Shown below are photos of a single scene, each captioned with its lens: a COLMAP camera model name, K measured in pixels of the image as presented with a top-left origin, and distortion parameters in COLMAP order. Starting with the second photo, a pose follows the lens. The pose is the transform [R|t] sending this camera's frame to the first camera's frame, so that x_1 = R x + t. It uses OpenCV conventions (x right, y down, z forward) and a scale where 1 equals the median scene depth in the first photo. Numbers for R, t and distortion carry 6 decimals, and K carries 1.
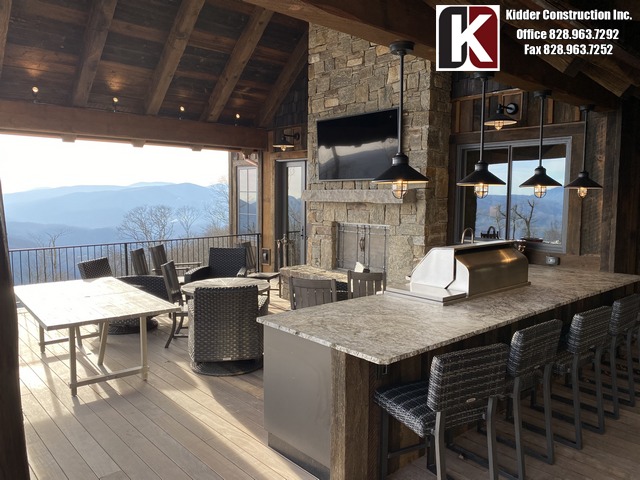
lens RADIAL K [[490.2, 0, 320.0], [0, 490.2, 240.0], [0, 0, 1]] dist [0.009553, -0.001590]
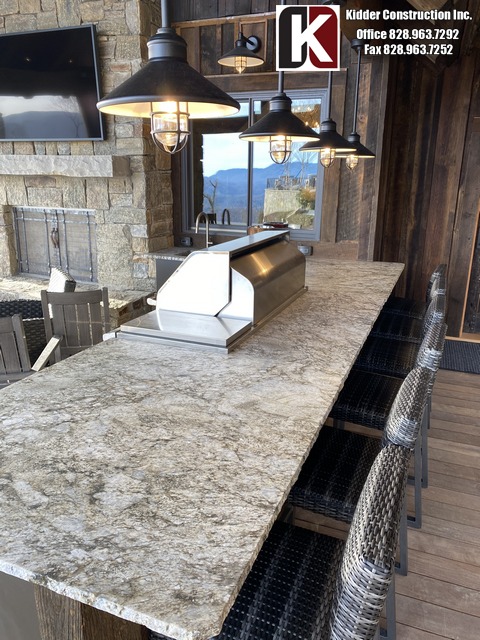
lens RADIAL K [[490.2, 0, 242.9], [0, 490.2, 317.0], [0, 0, 1]] dist [0.009553, -0.001590]
pose [[0.894564, -0.116939, 0.431371, 0.012173], [0.031194, 0.979147, 0.200746, -0.015872], [-0.445851, -0.166124, 0.879557, 0.295093]]
